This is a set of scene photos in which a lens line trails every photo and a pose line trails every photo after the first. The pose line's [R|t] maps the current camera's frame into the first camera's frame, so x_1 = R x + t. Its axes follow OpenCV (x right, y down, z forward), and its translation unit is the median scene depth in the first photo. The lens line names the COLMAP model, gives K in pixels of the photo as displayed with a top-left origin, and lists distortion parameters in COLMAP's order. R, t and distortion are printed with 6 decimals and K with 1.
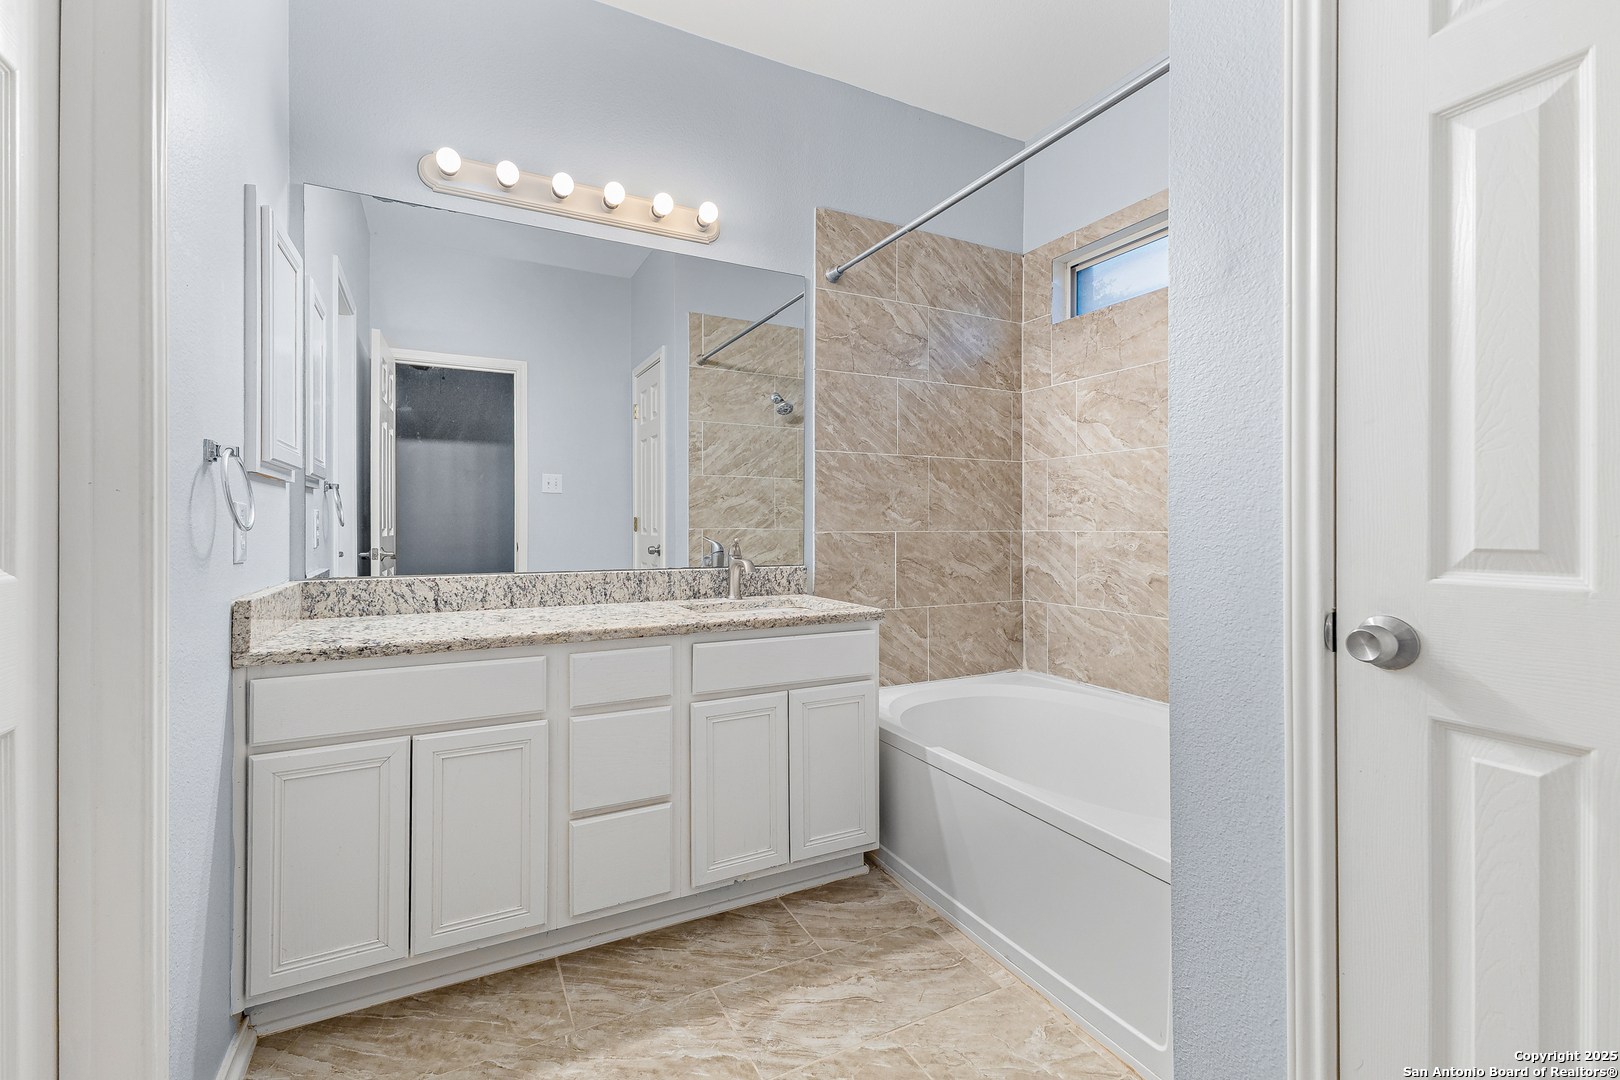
lens RADIAL K [[719.7, 0, 829.7], [0, 719.7, 517.1], [0, 0, 1]] dist [0.016698, -0.001371]
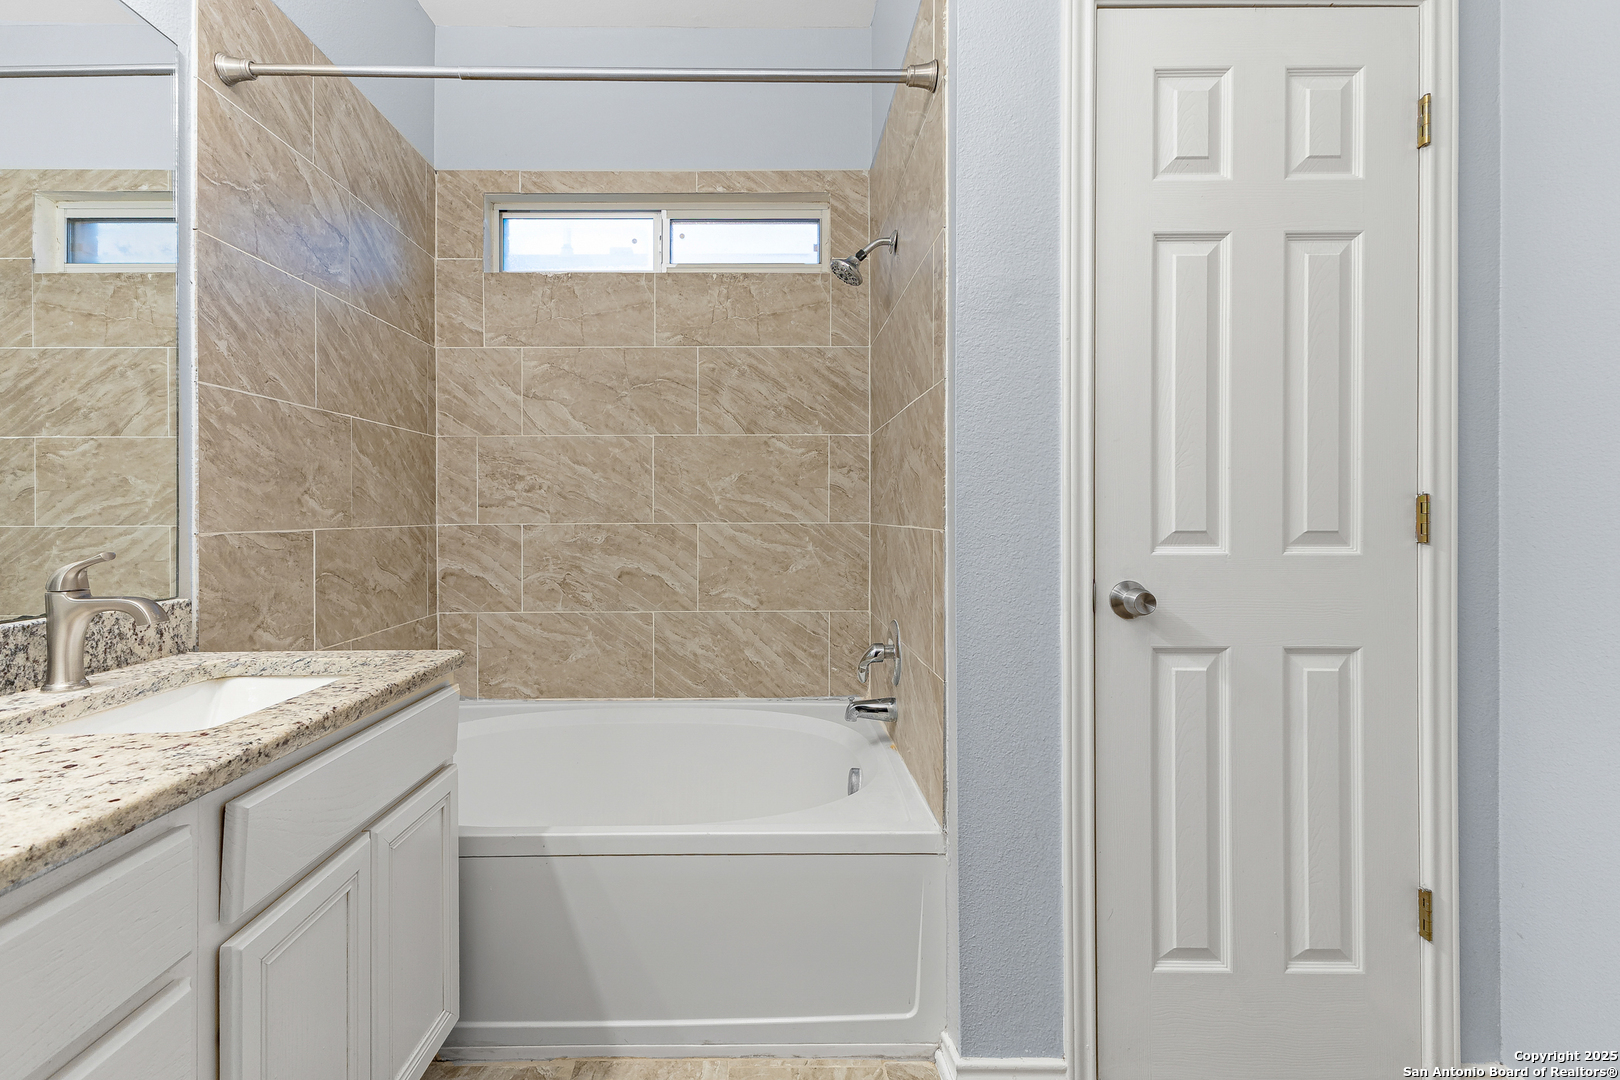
lens RADIAL K [[719.7, 0, 773.6], [0, 719.7, 511.2], [0, 0, 1]] dist [0.016698, -0.001371]
pose [[0.466974, -0.000620, 0.884271, -0.286120], [-0.004392, 0.999986, 0.003021, 0.000388], [-0.884260, -0.005295, 0.466965, 0.350994]]
